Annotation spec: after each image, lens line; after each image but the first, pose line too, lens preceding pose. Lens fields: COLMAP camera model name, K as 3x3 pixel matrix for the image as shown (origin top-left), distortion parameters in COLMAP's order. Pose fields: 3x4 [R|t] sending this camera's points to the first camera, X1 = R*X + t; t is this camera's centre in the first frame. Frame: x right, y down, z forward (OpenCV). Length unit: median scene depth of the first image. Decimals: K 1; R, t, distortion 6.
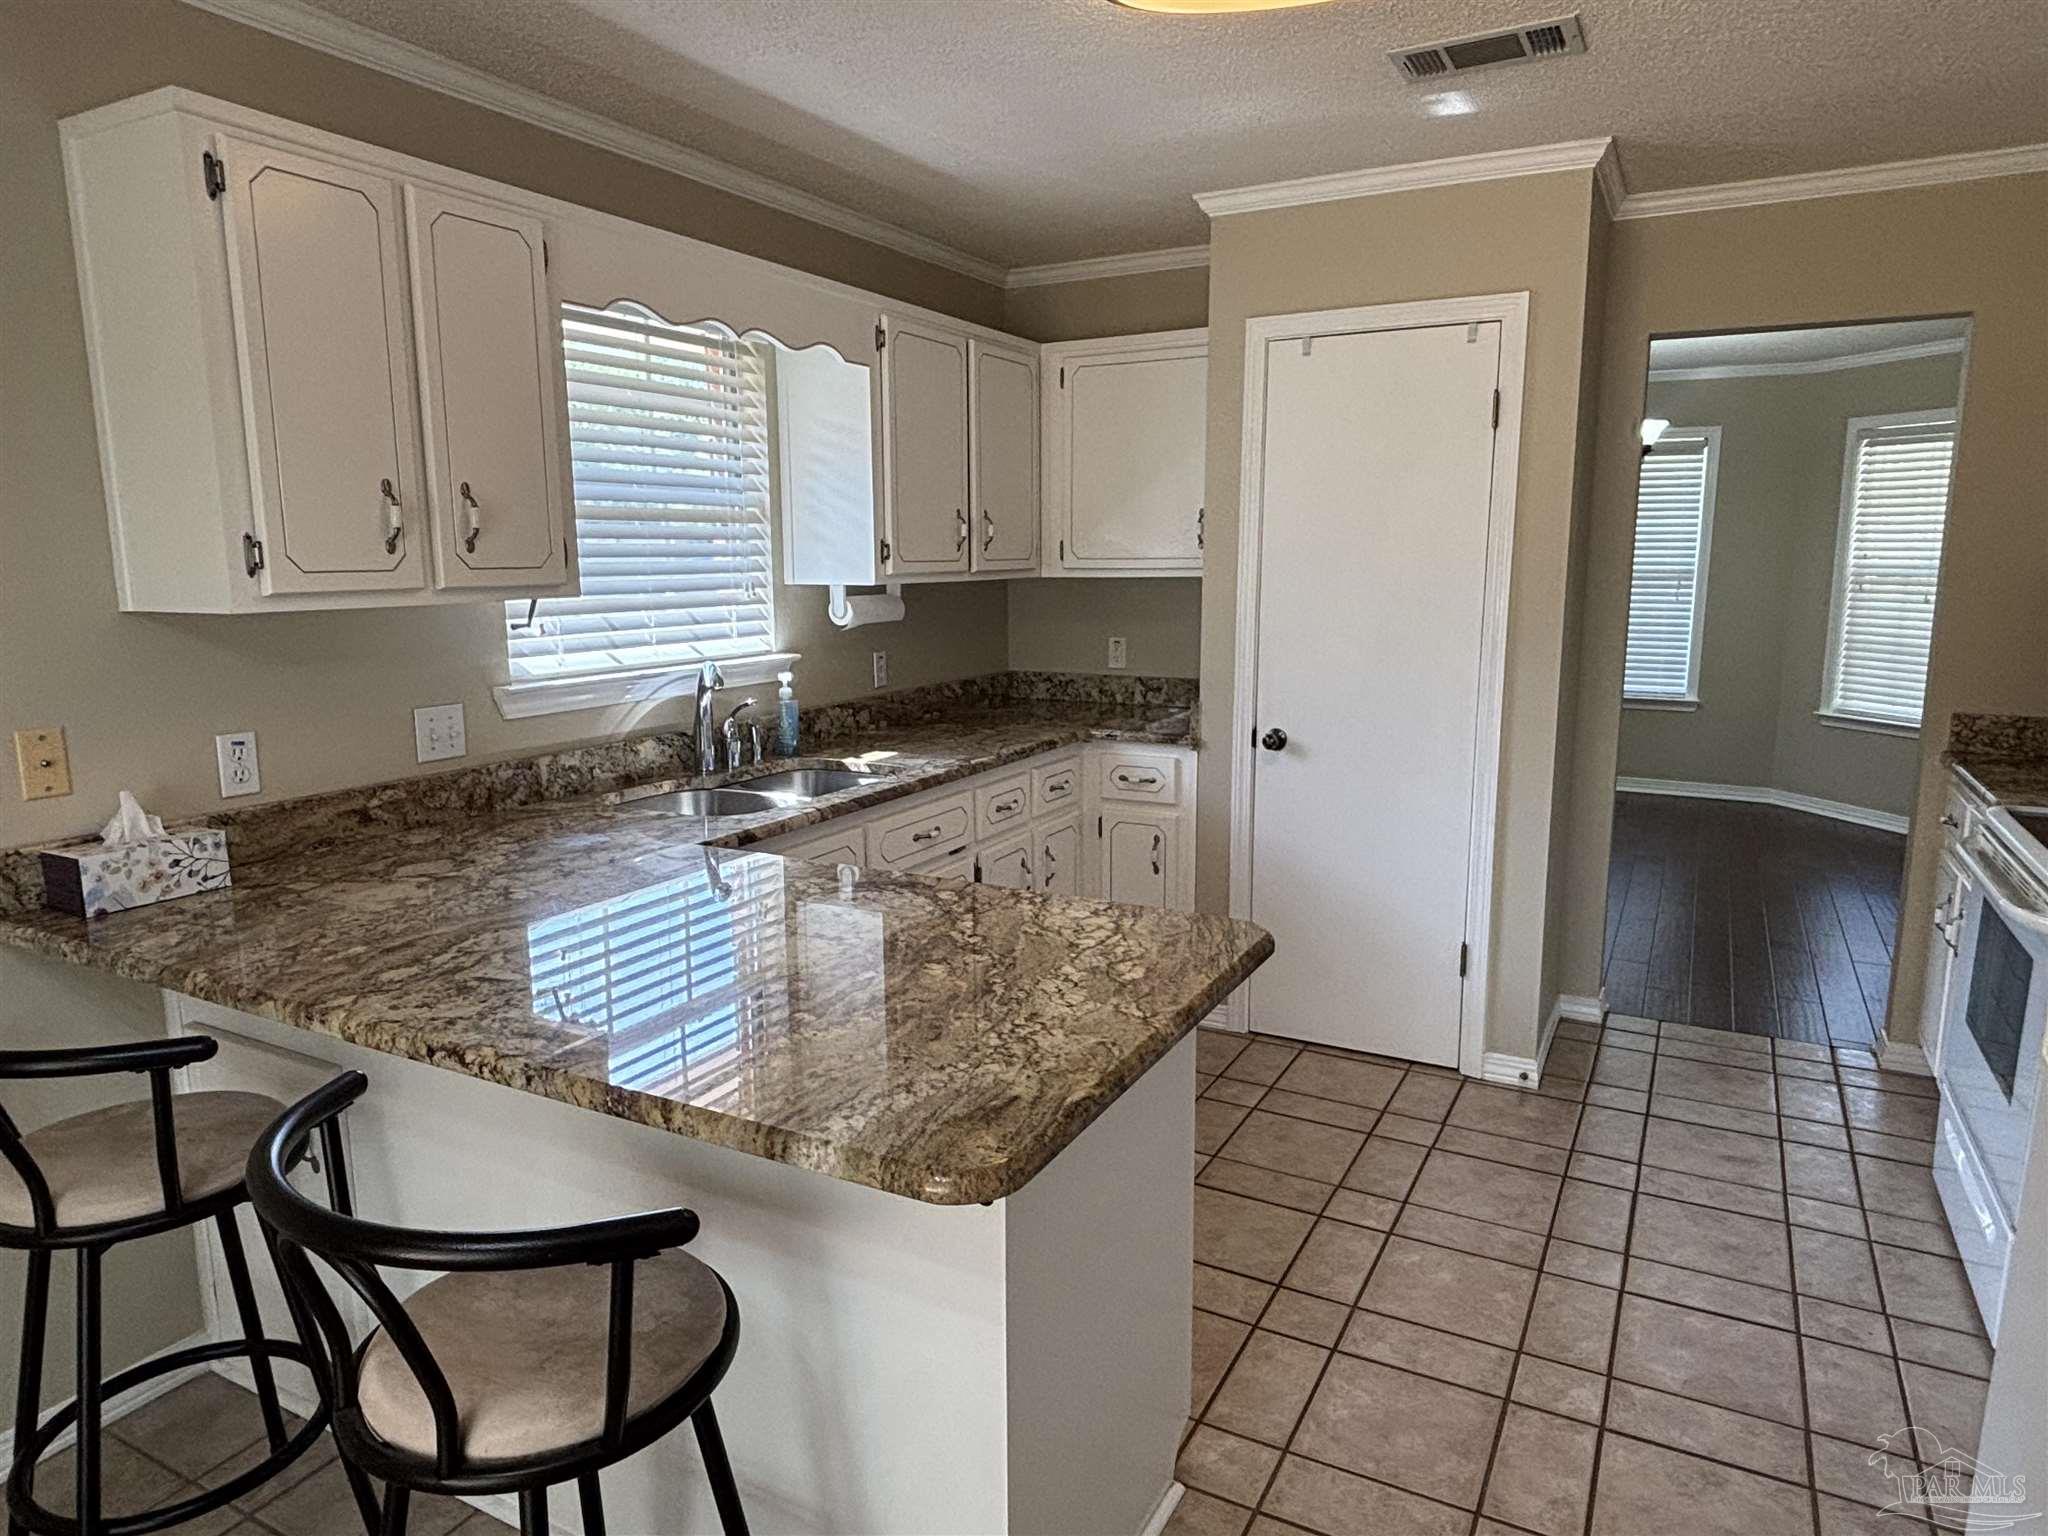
lens RADIAL K [[1274.9, 0, 1016.5], [0, 1274.9, 768.1], [0, 0, 1]] dist [0.006790, -0.005899]
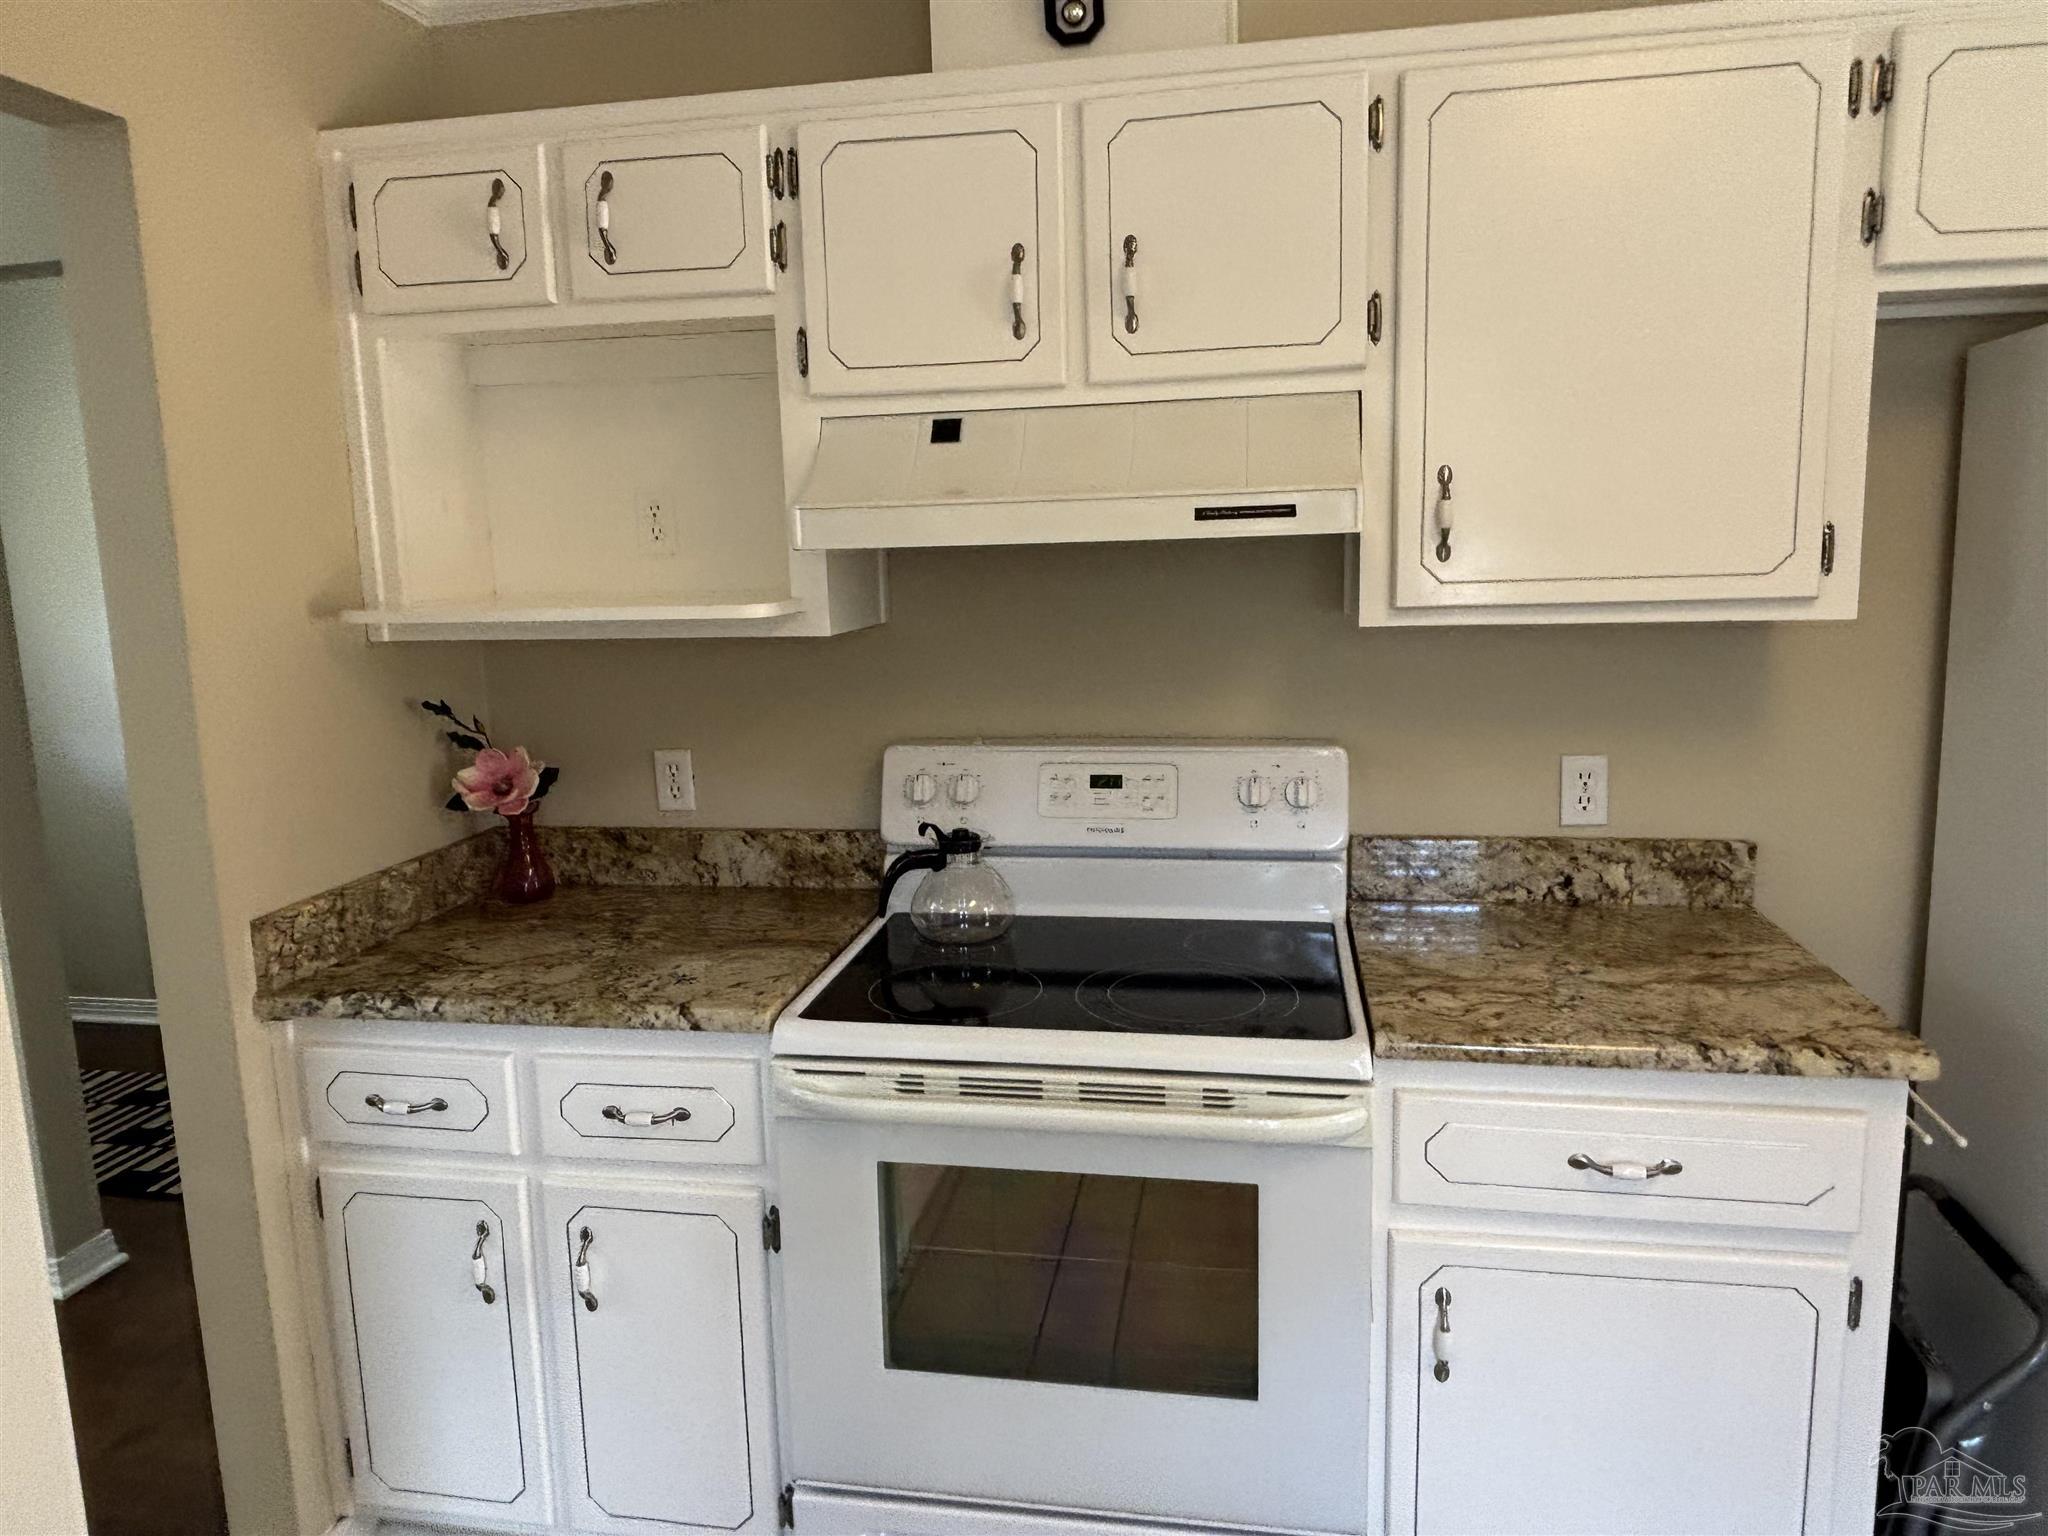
lens RADIAL K [[1395.2, 0, 1019.0], [0, 1395.2, 758.4], [0, 0, 1]] dist [-0.004414, -0.000278]
pose [[-0.304856, -0.144635, 0.941352, 0.187301], [0.194469, 0.958124, 0.210190, -0.266190], [-0.932333, 0.247142, -0.263963, 1.362843]]
